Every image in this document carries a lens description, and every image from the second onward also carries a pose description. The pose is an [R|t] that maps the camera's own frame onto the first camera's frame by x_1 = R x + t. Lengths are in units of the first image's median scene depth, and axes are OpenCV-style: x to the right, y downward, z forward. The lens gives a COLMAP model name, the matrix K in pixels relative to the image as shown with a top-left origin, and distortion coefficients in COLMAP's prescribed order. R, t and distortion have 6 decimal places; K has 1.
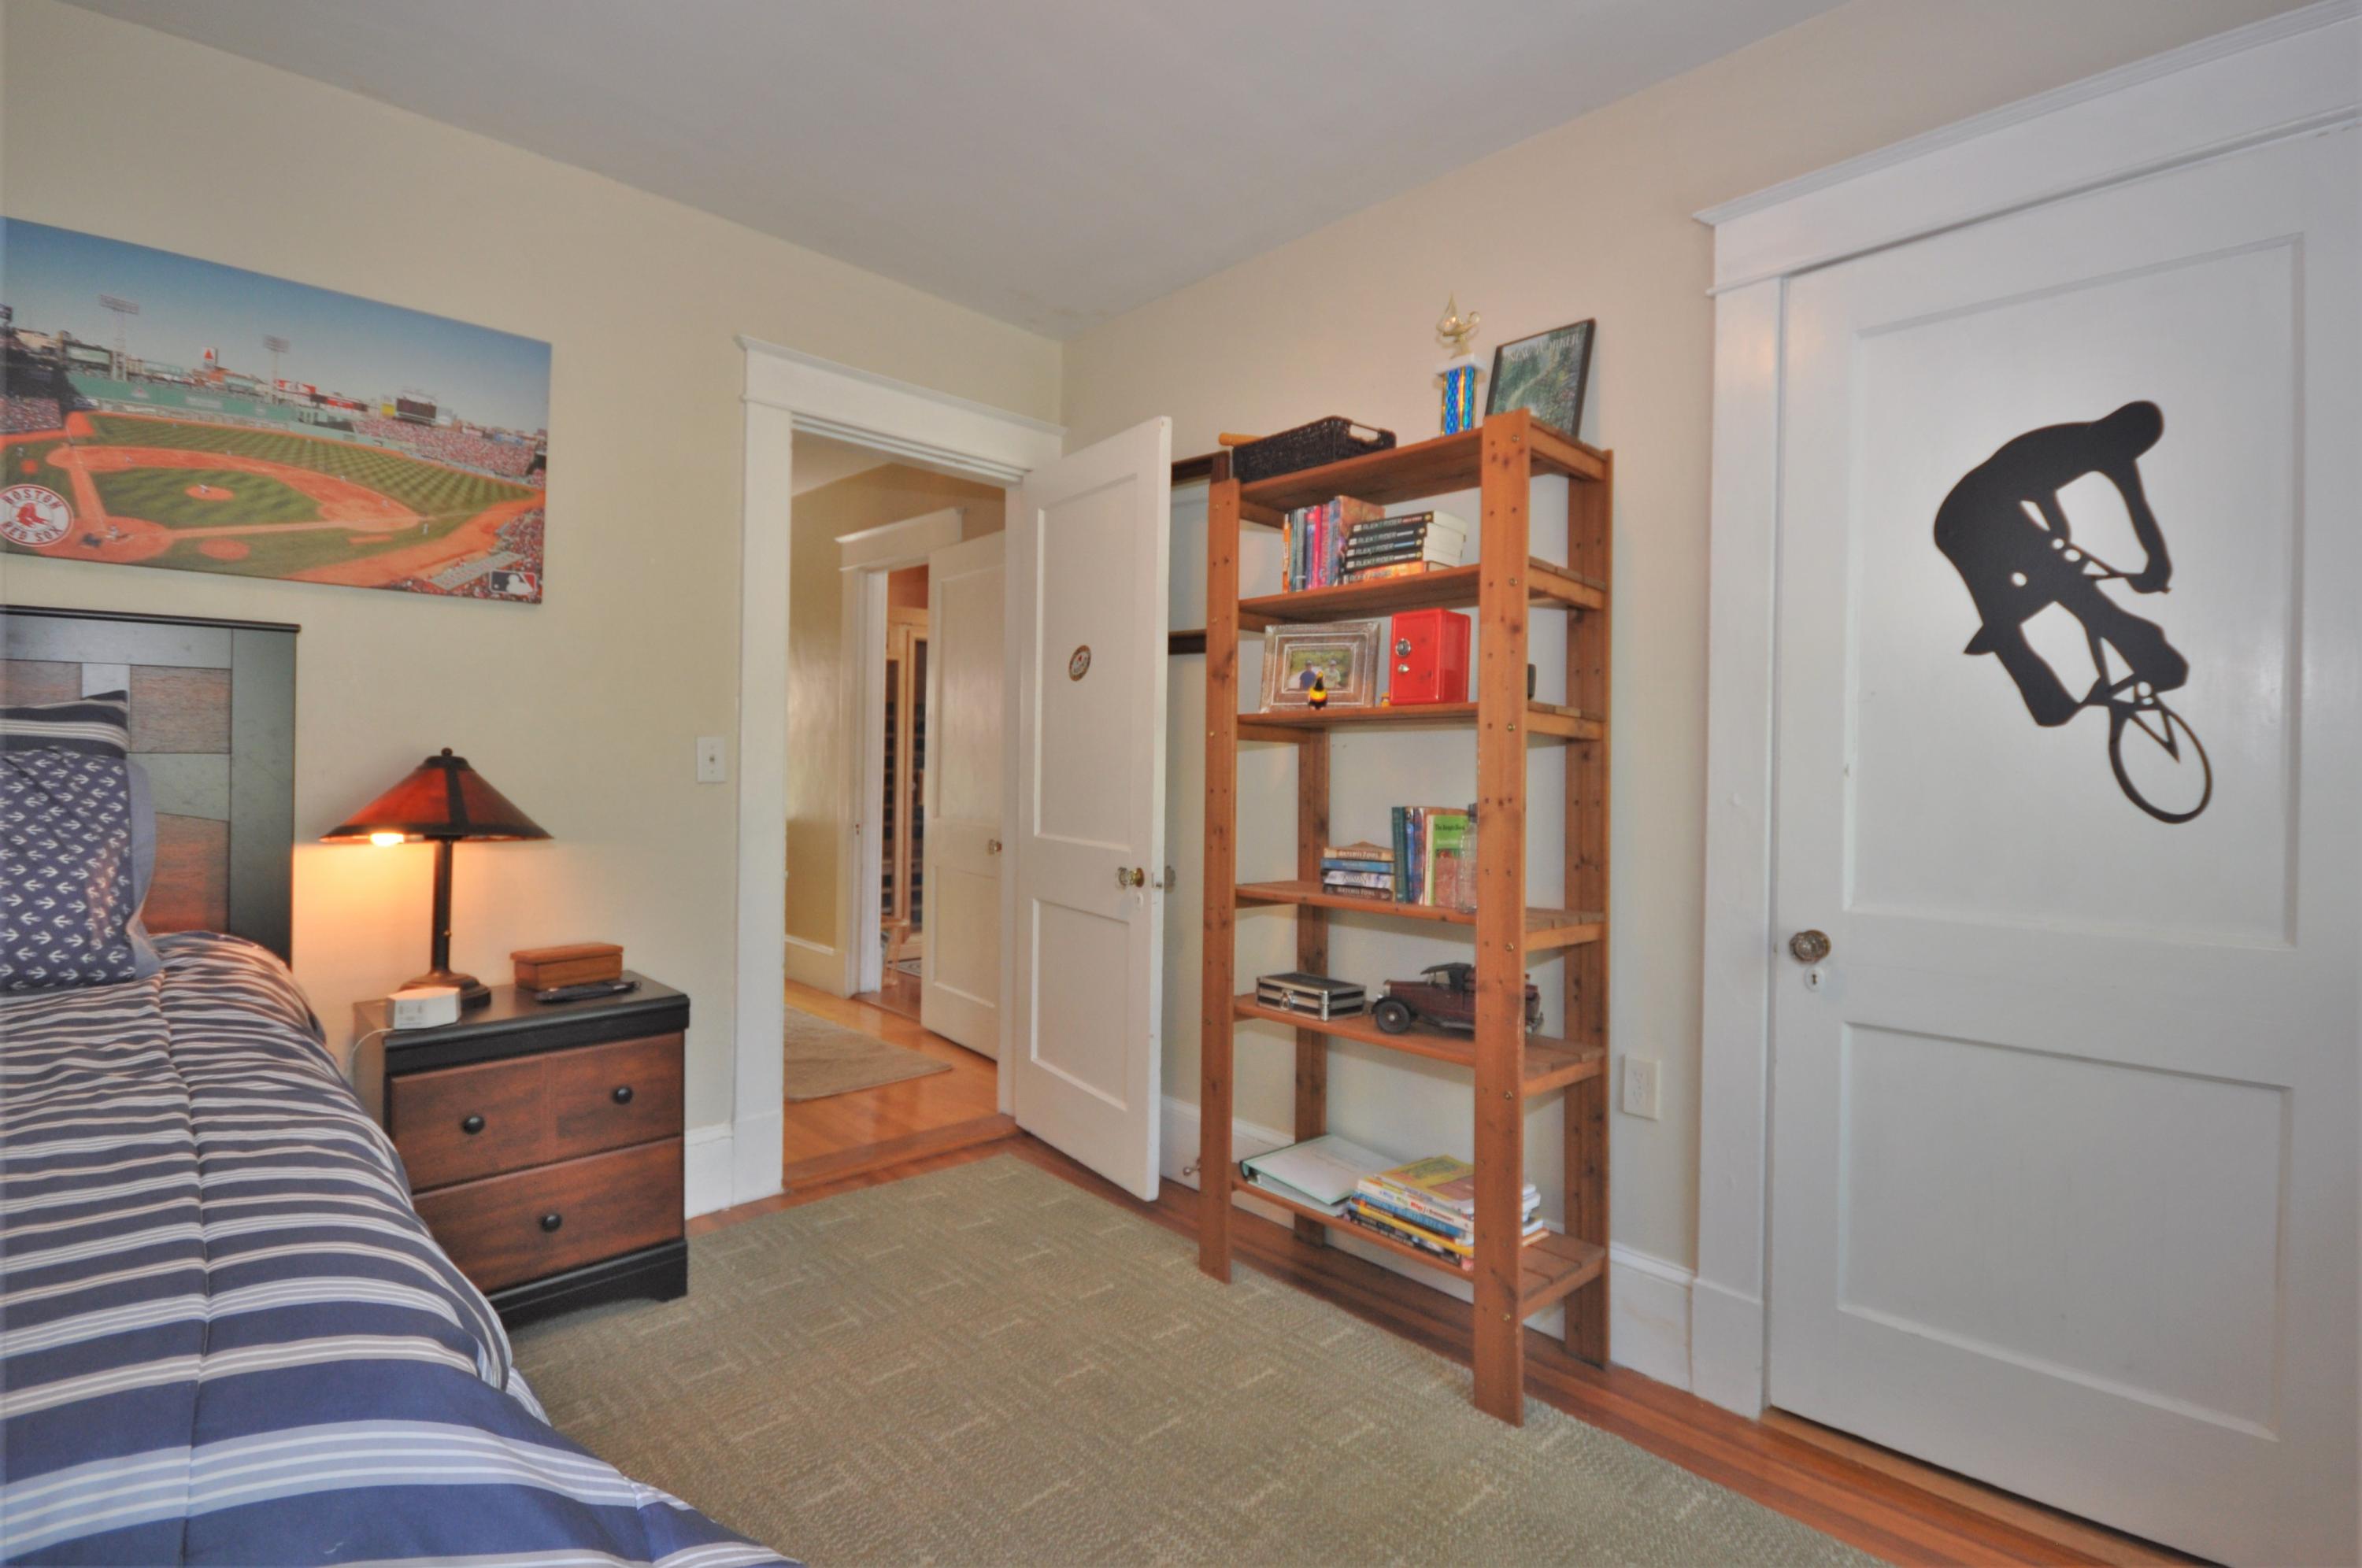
lens RADIAL K [[1060.8, 0, 1200.0], [0, 1060.8, 779.0], [0, 0, 1]] dist [0.010701, -0.012110]
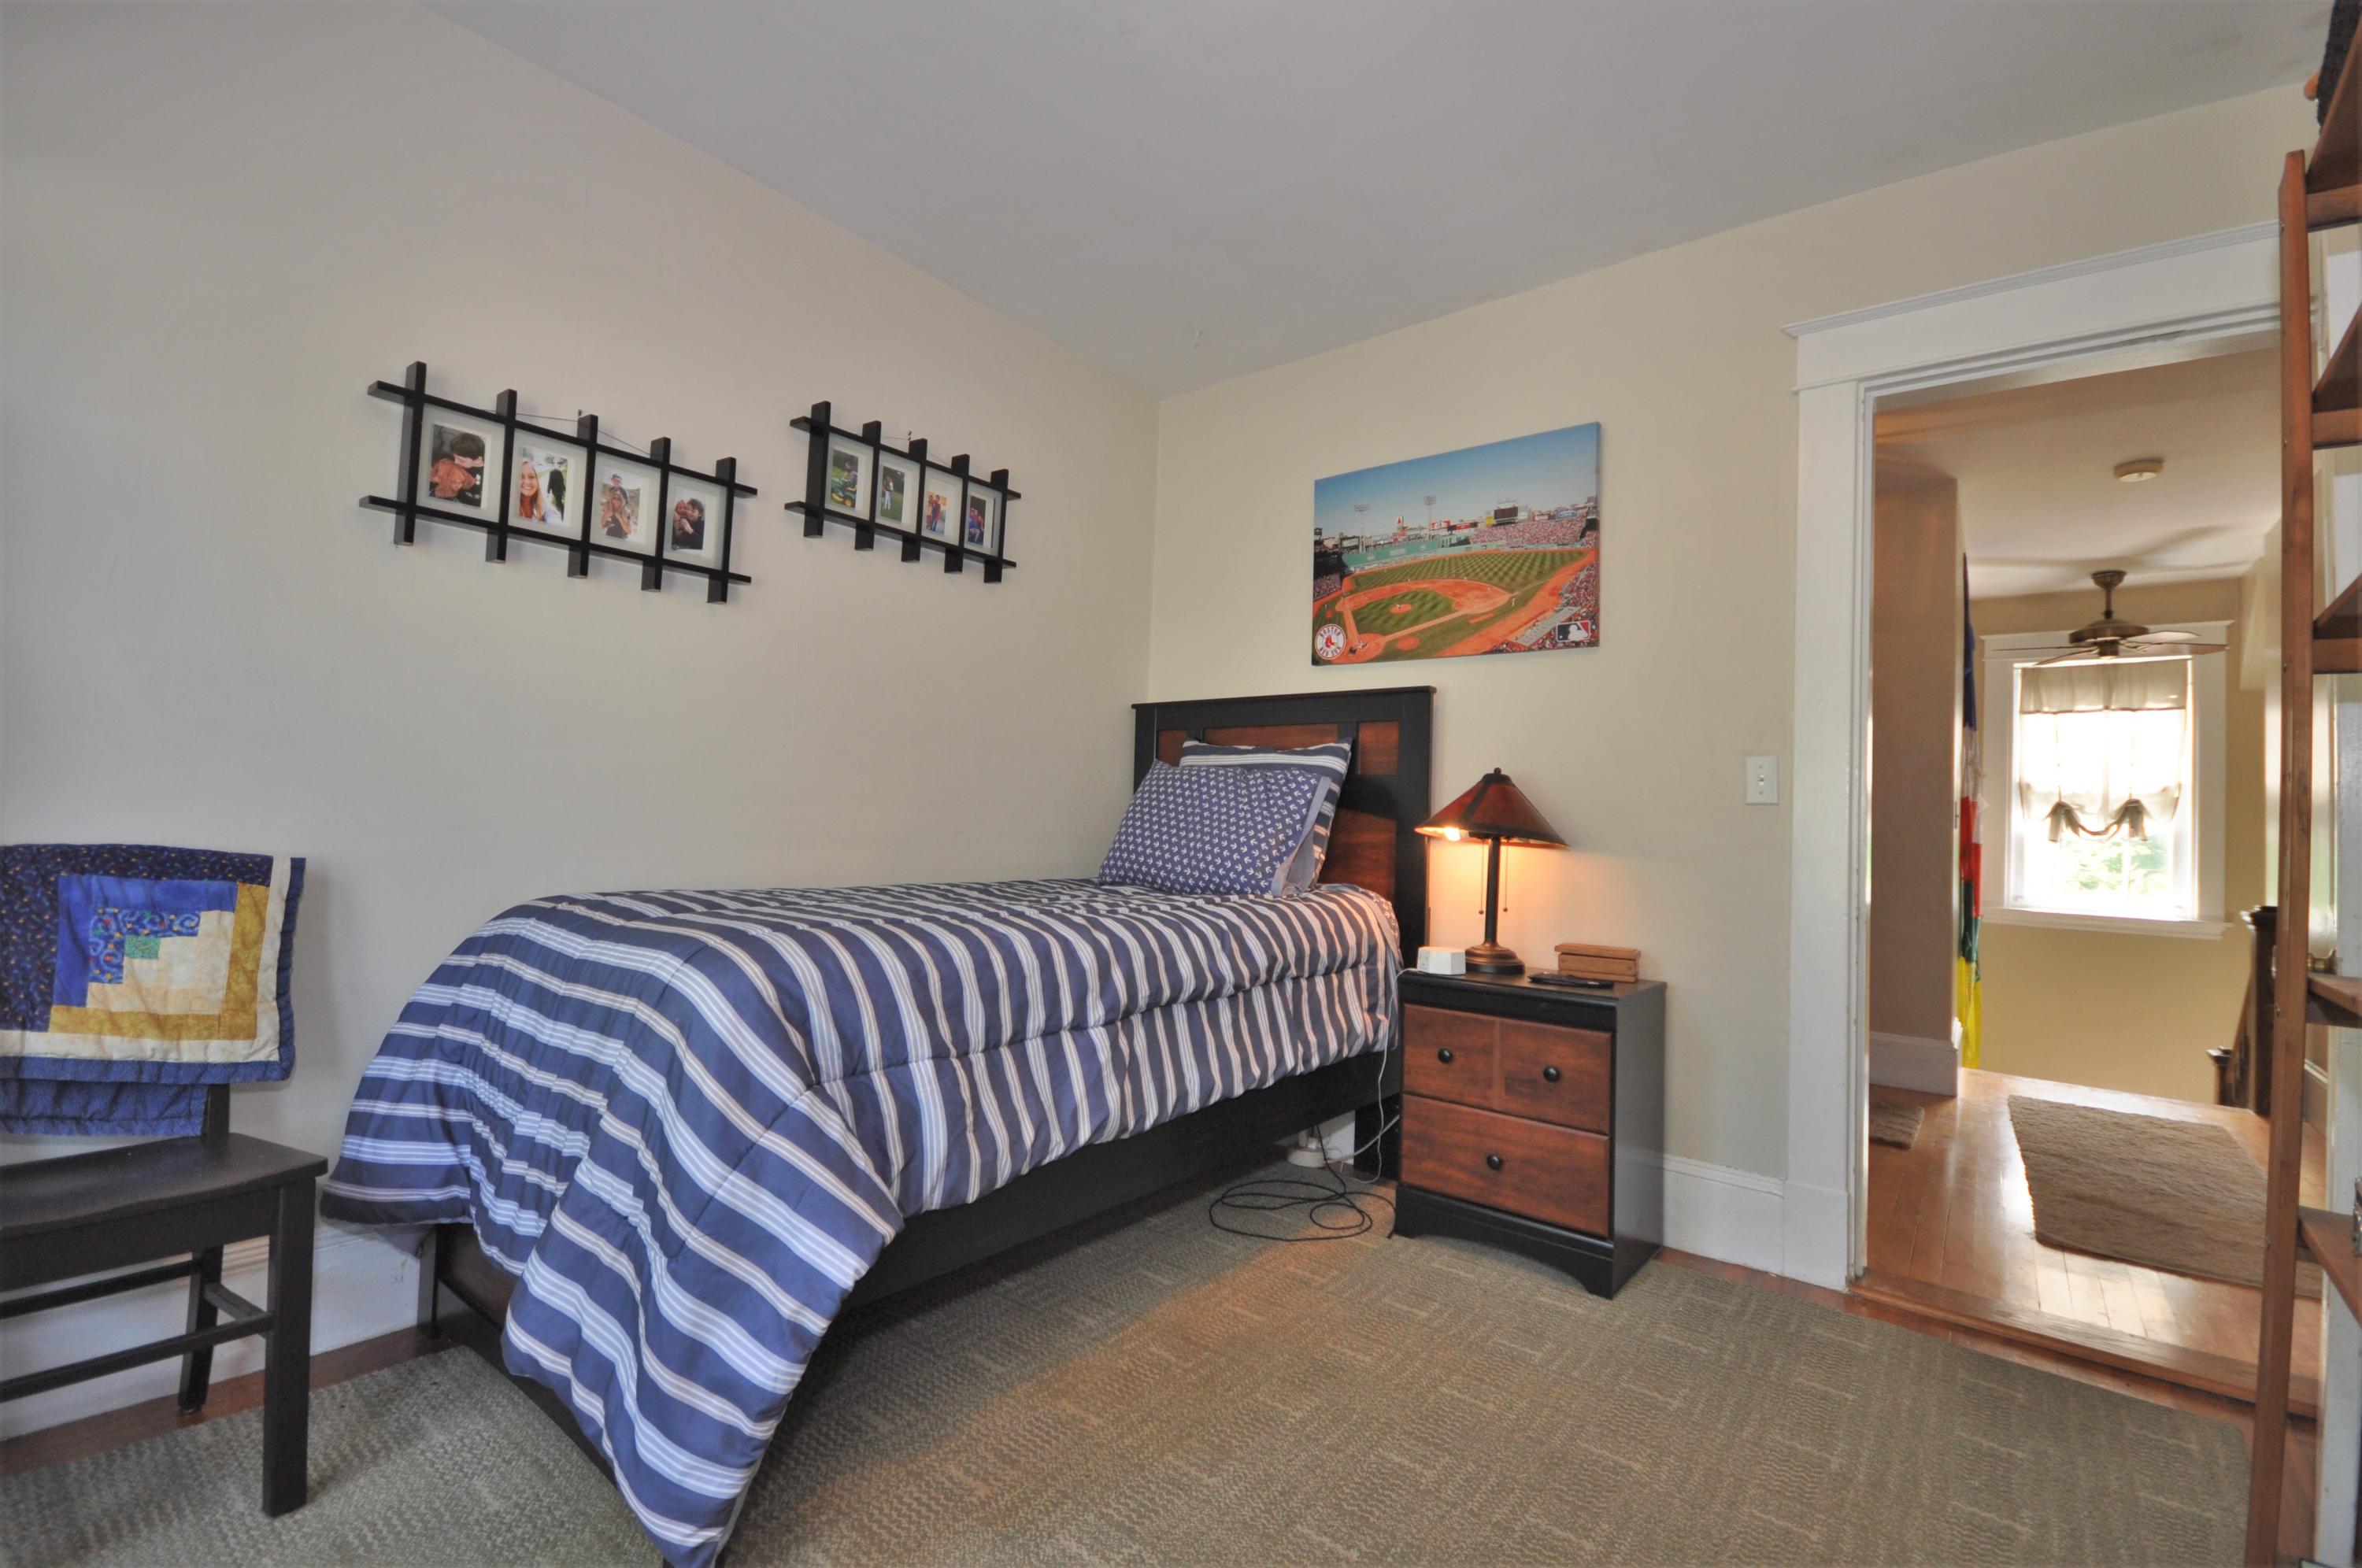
lens RADIAL K [[1060.8, 0, 1200.0], [0, 1060.8, 779.0], [0, 0, 1]] dist [0.010701, -0.012110]
pose [[0.136810, -0.041627, -0.989722, 0.491303], [-0.046974, 0.997720, -0.048457, 0.060255], [0.989483, 0.053121, 0.134543, 0.459070]]
